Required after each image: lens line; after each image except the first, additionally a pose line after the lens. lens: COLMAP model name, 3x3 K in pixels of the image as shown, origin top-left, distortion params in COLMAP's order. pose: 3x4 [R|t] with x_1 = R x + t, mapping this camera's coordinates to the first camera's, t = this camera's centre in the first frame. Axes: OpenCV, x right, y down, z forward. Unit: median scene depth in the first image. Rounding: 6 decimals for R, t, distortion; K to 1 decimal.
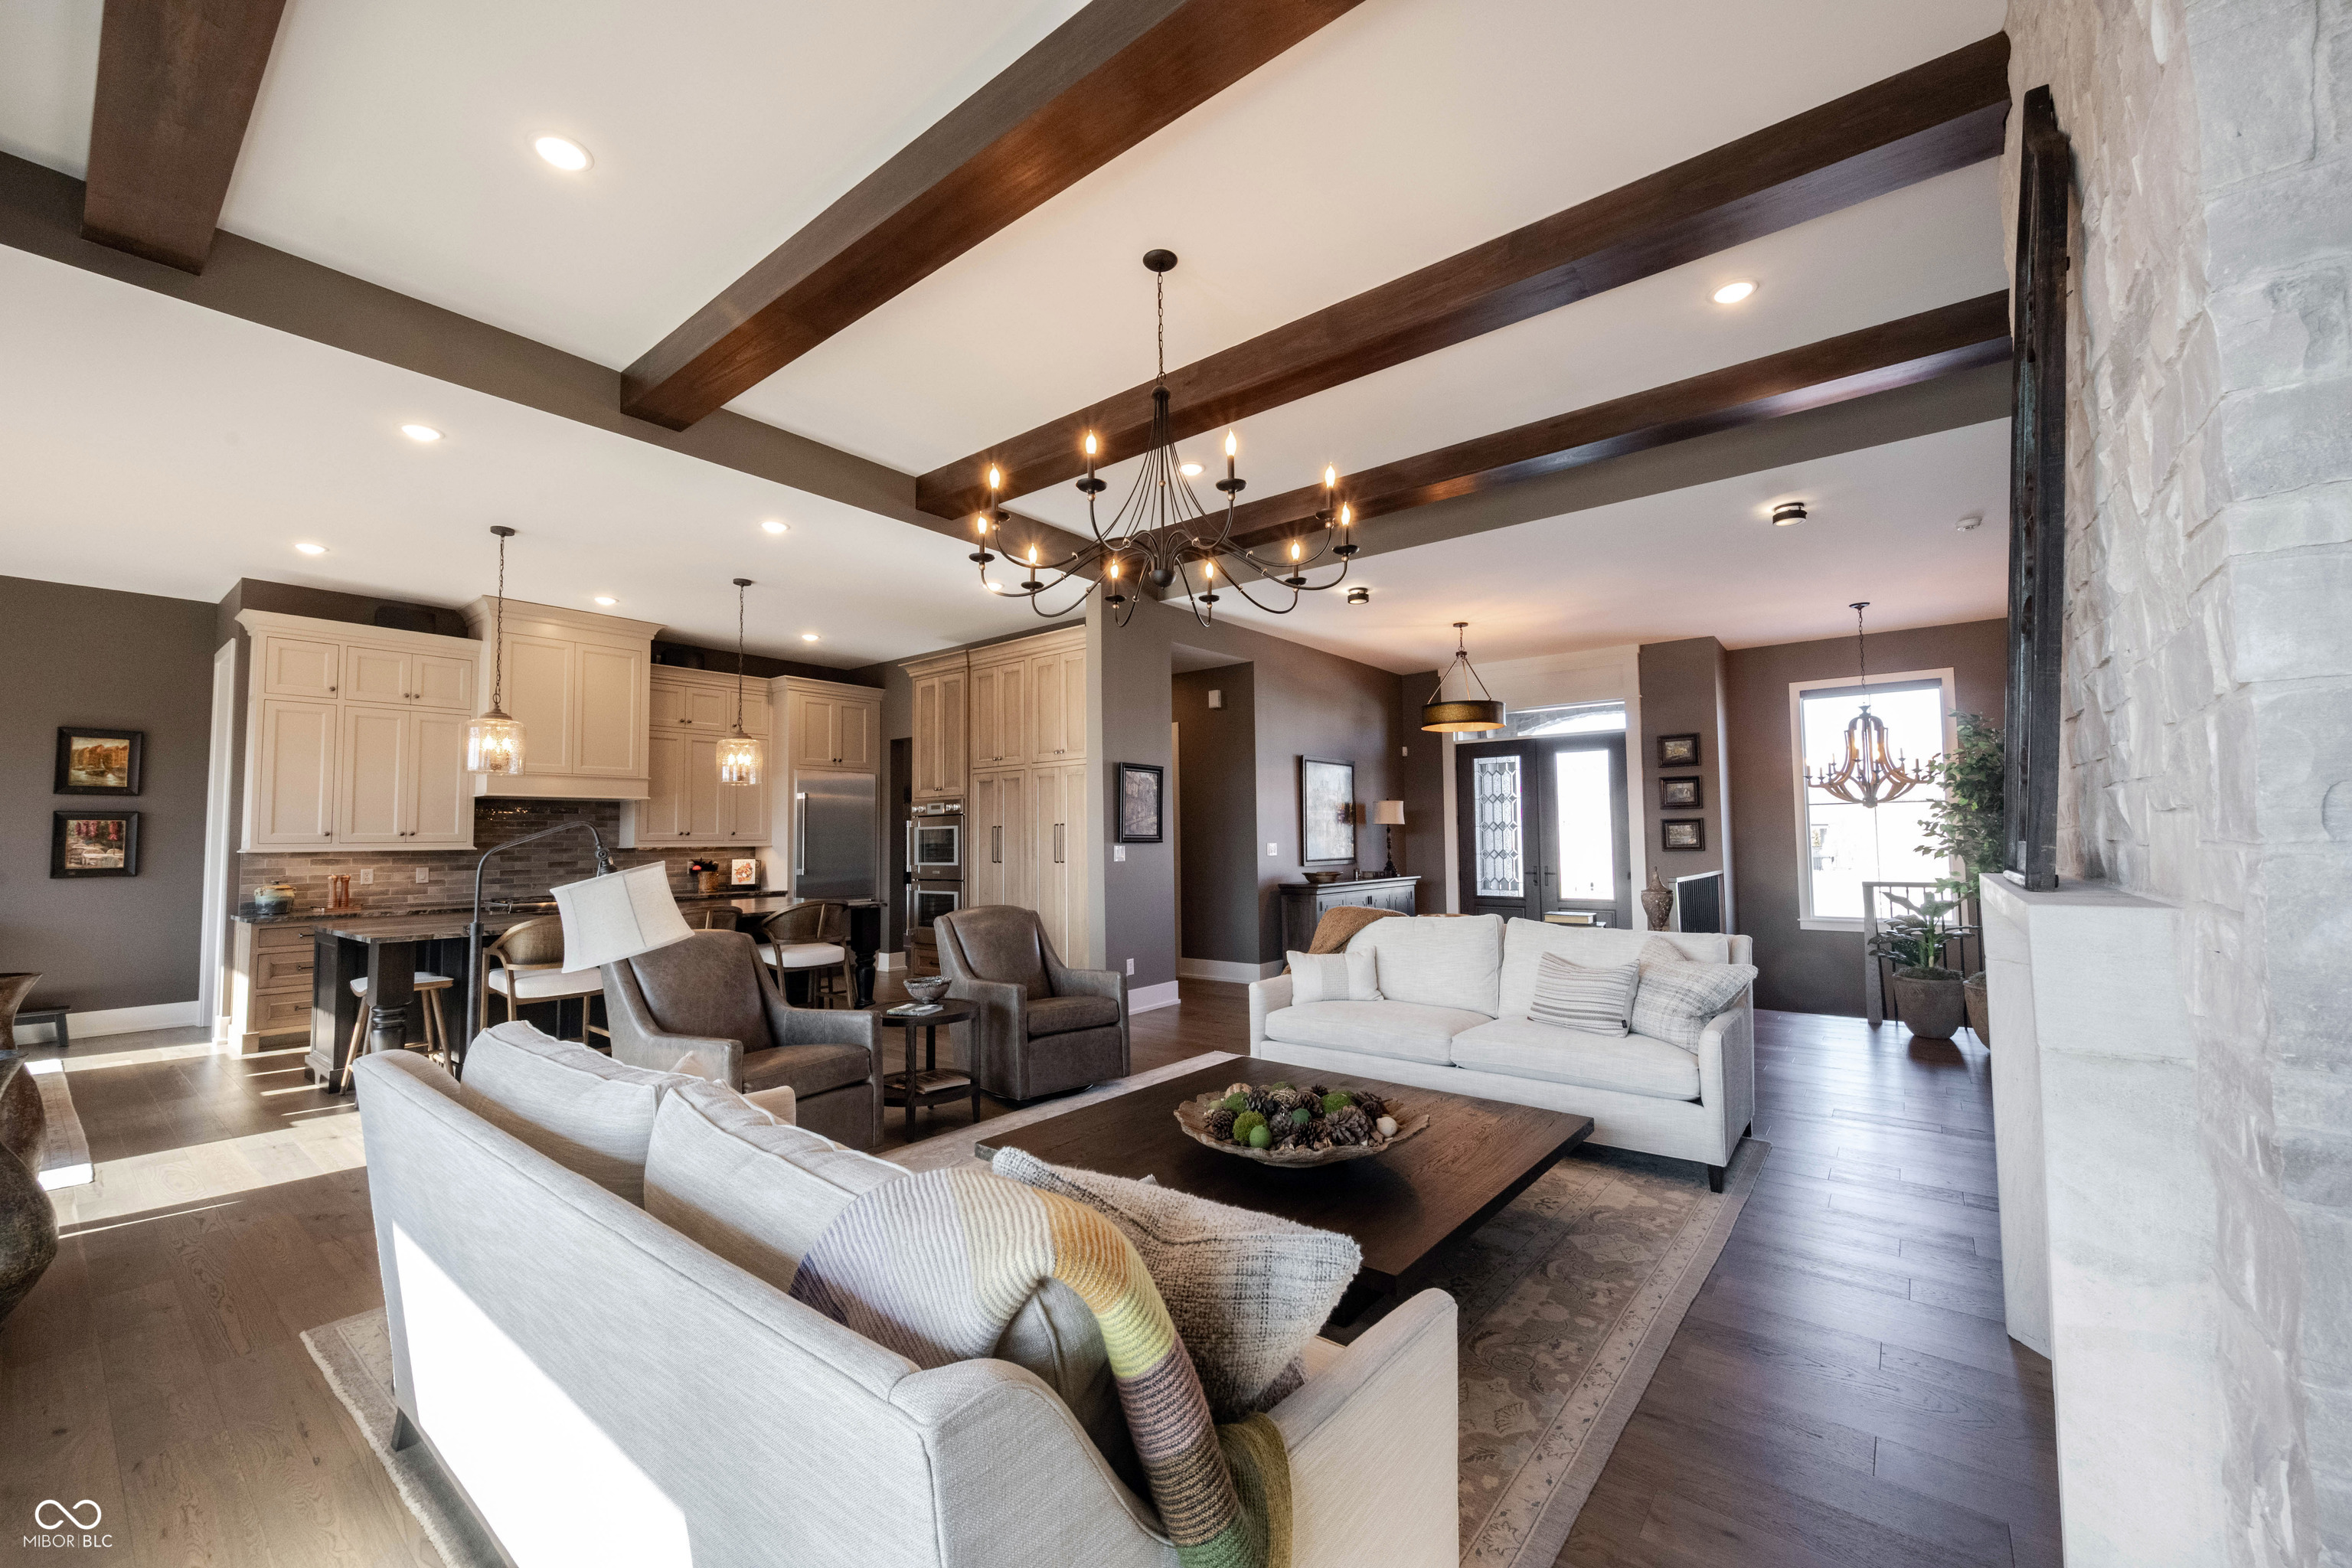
lens RADIAL K [[924.4, 0, 1175.3], [0, 924.4, 788.7], [0, 0, 1]] dist [-0.001779, 0.000368]
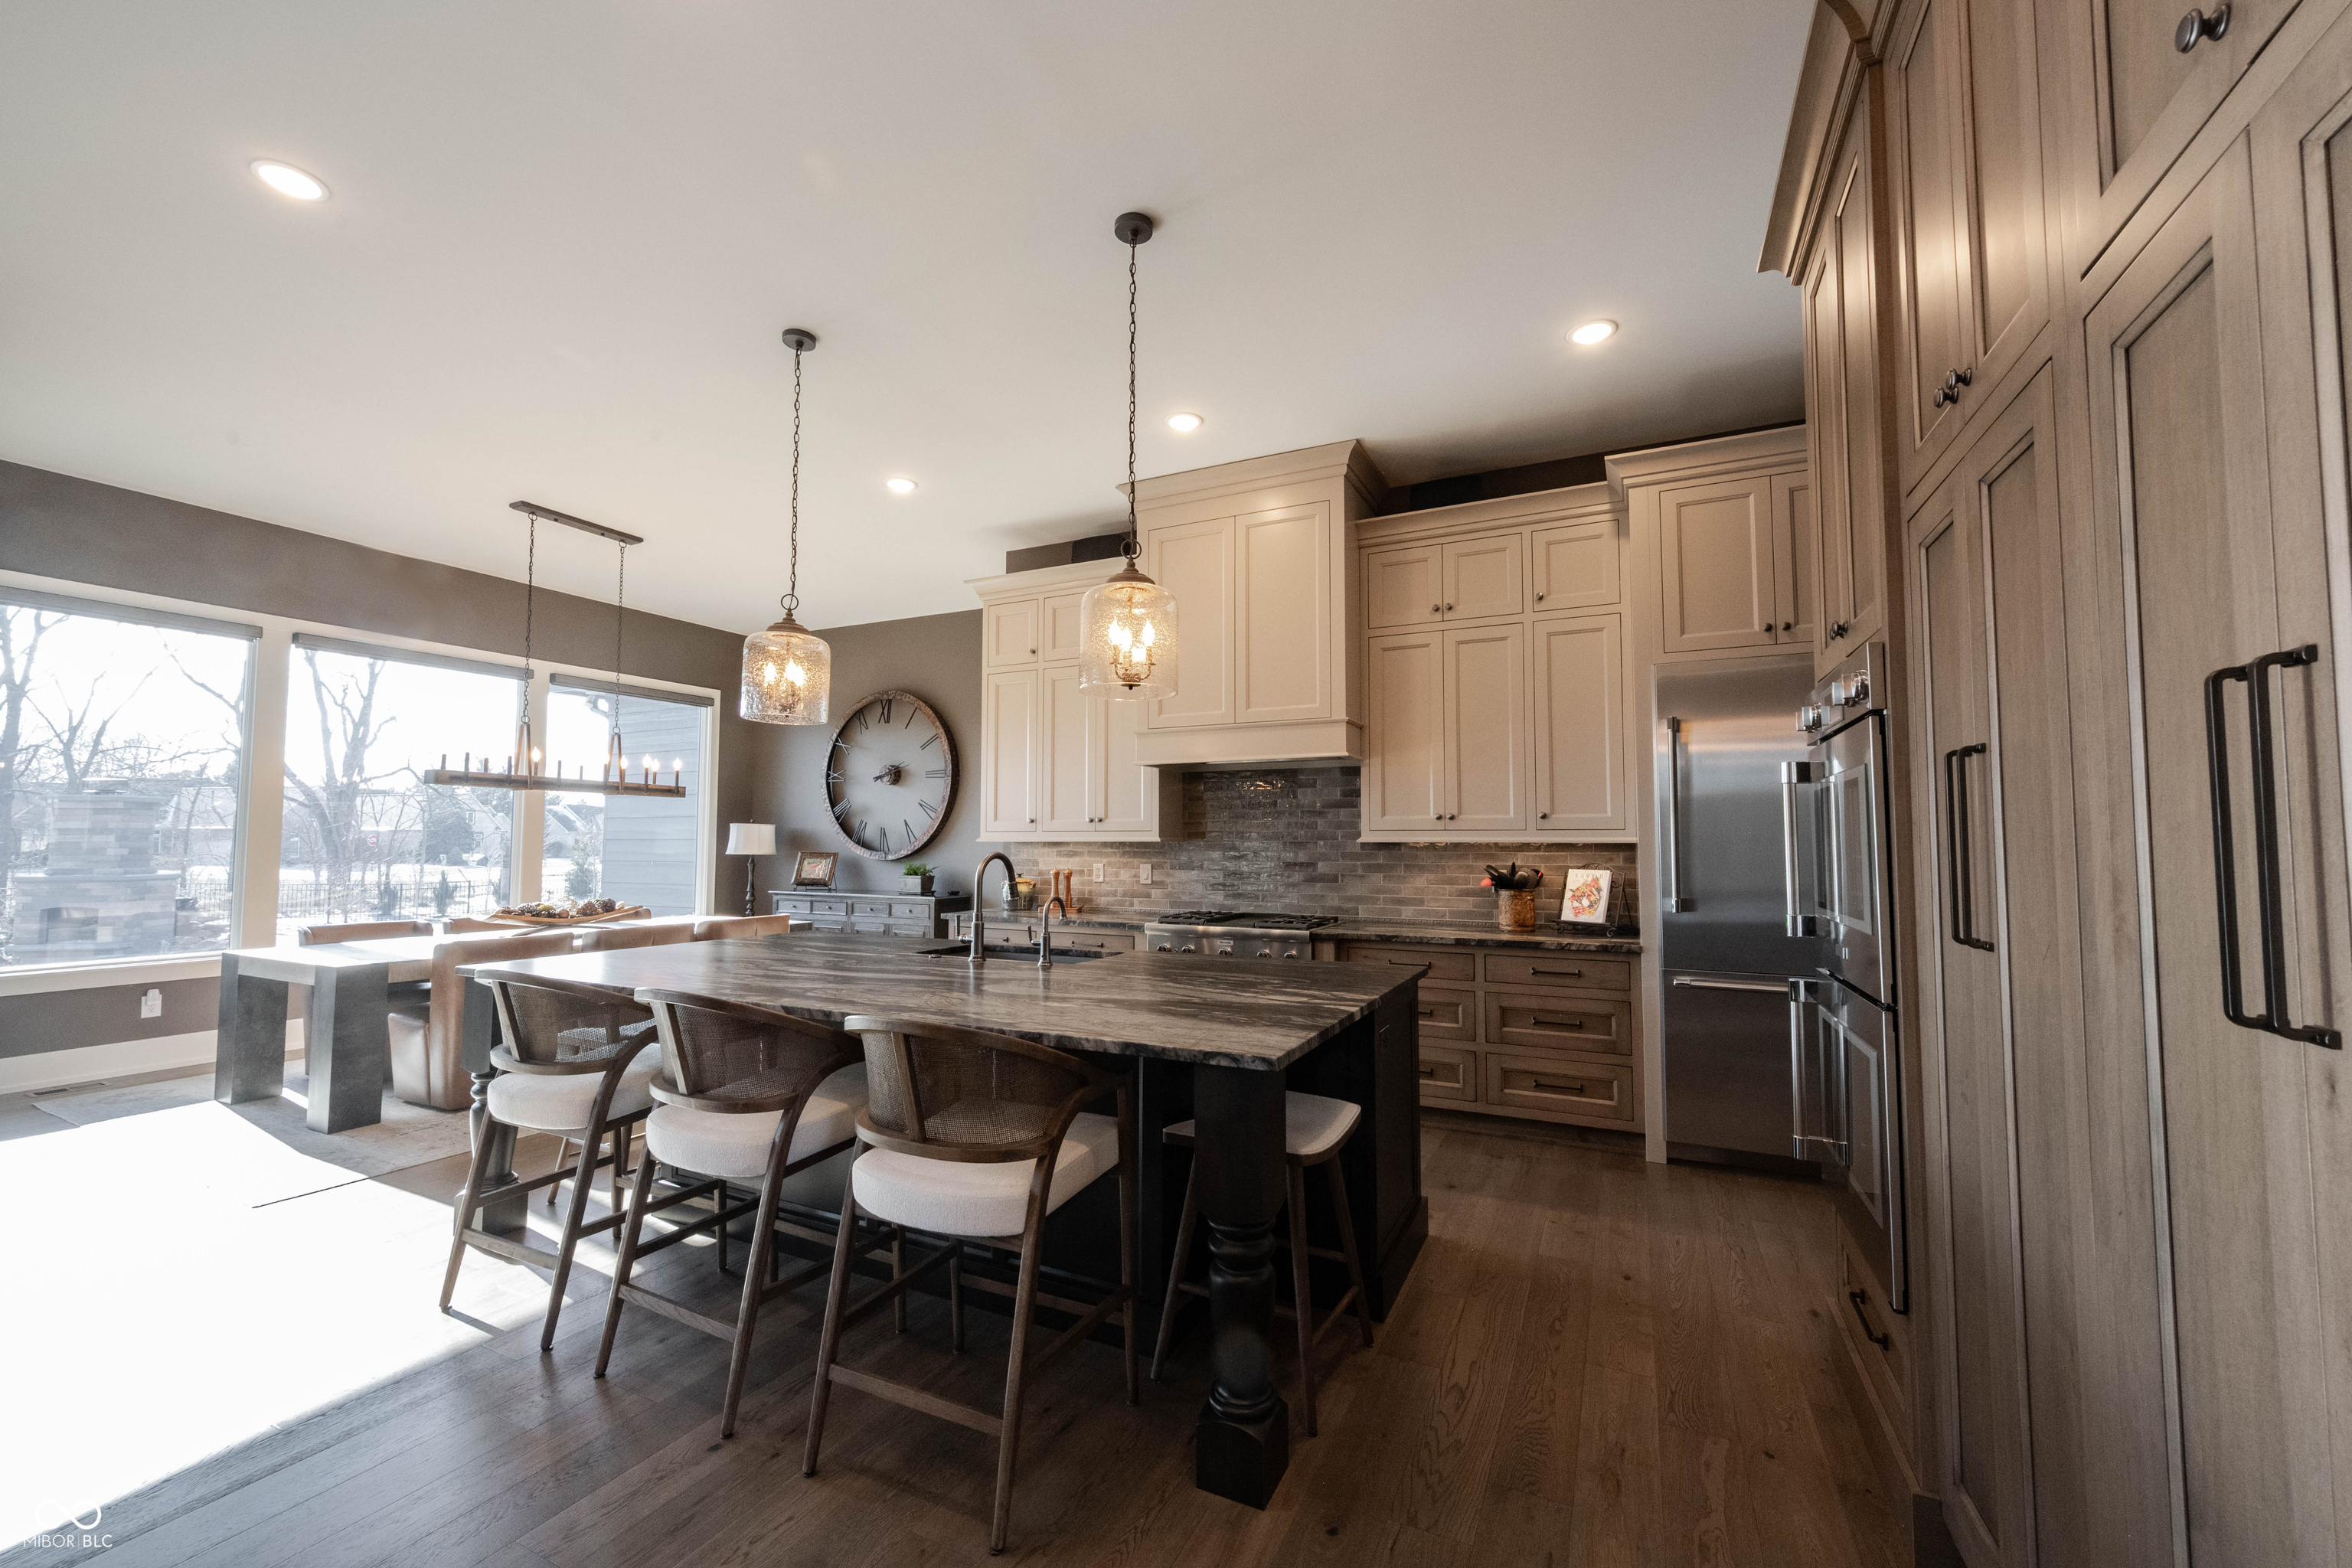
lens RADIAL K [[924.4, 0, 1170.1], [0, 924.4, 788.7], [0, 0, 1]] dist [-0.001779, 0.000368]
pose [[0.210554, -0.043705, -0.976605, -0.050749], [0.050156, 0.998167, -0.033857, 0.050833], [0.976295, -0.041854, 0.212361, 0.877953]]
